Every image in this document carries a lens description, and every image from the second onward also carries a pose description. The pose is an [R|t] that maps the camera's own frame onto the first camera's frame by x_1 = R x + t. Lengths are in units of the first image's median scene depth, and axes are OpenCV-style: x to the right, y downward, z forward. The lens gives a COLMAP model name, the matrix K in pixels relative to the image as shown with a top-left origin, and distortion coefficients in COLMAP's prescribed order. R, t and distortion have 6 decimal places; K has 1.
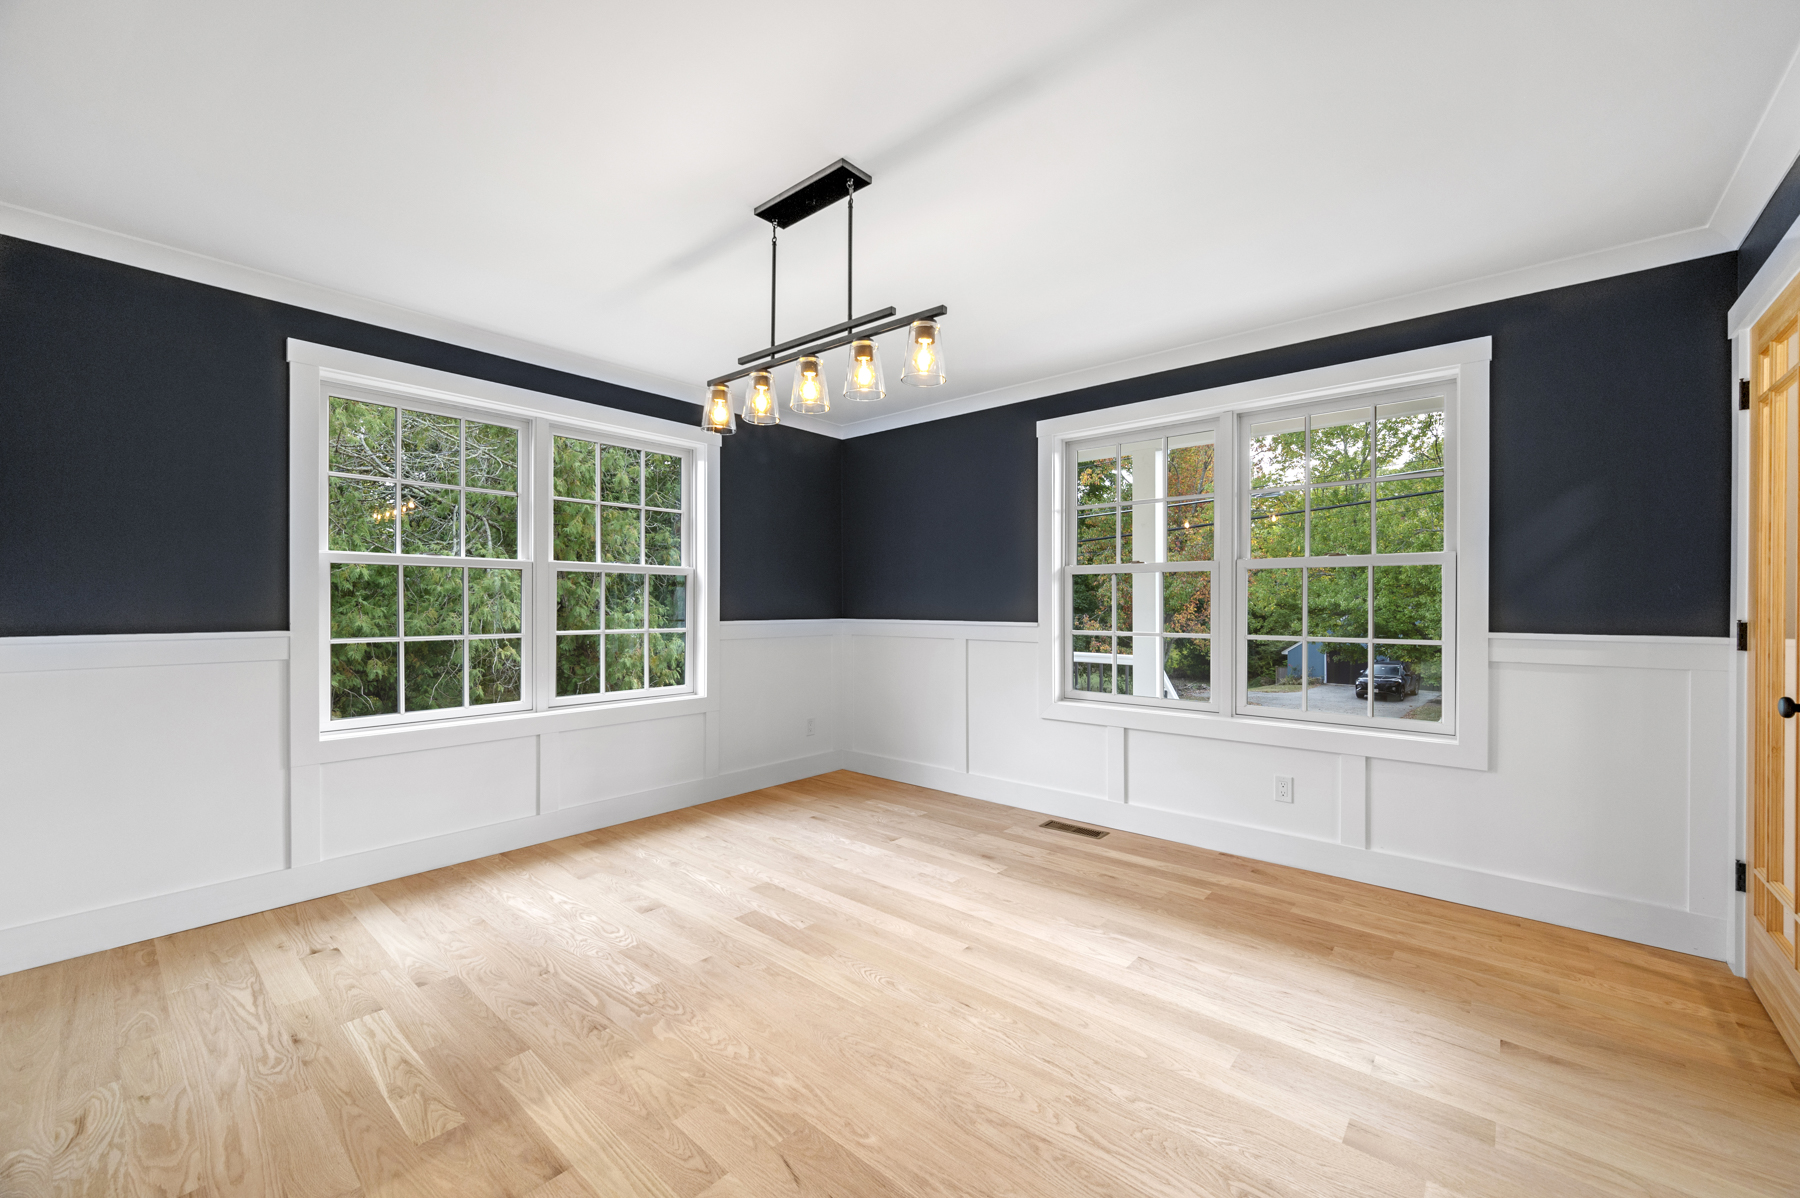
lens RADIAL K [[713.0, 0, 906.9], [0, 713.0, 605.7], [0, 0, 1]] dist [0.000737, 0.000015]
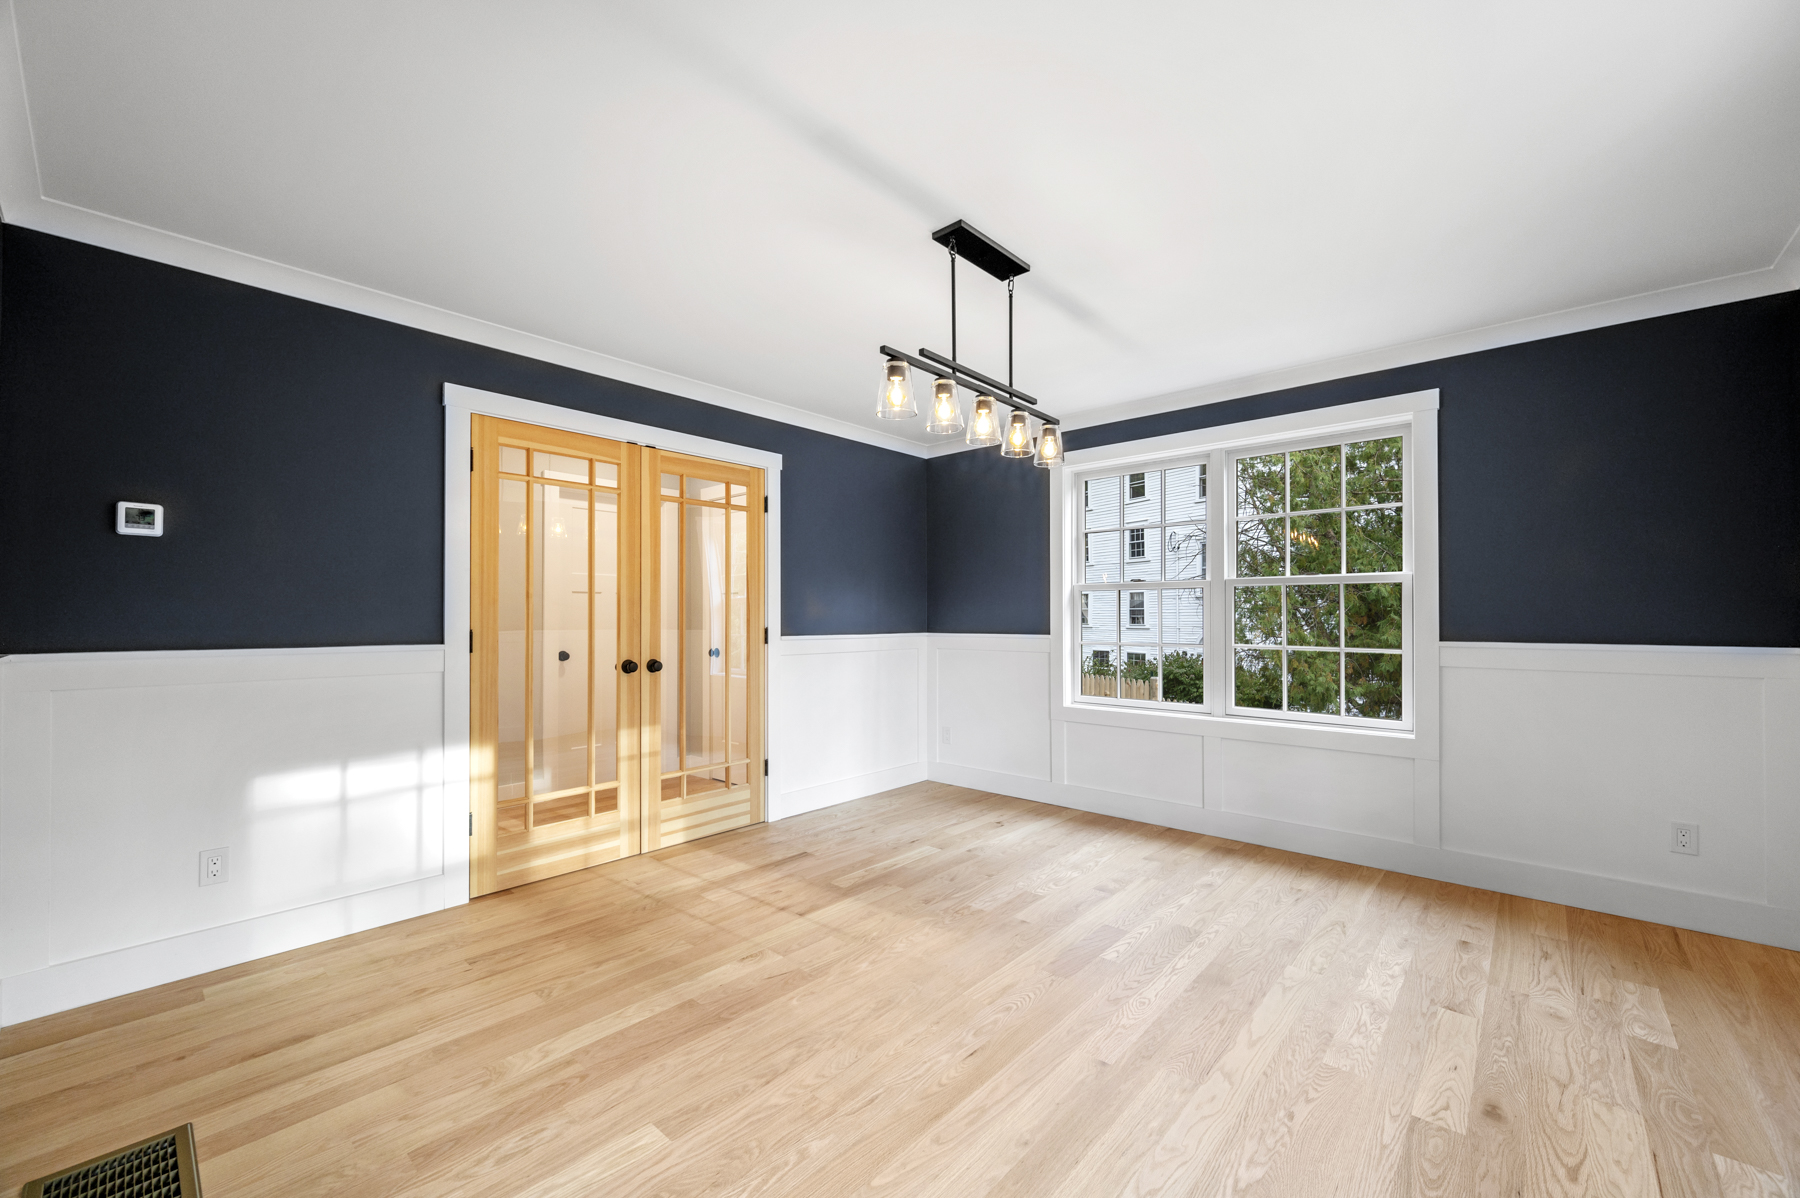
lens RADIAL K [[713.0, 0, 906.9], [0, 713.0, 605.7], [0, 0, 1]] dist [0.000737, 0.000015]
pose [[-0.009281, -0.017232, -0.999808, 0.652907], [-0.006494, 0.999831, -0.017172, 0.000551], [0.999936, 0.006334, -0.009392, 0.594856]]
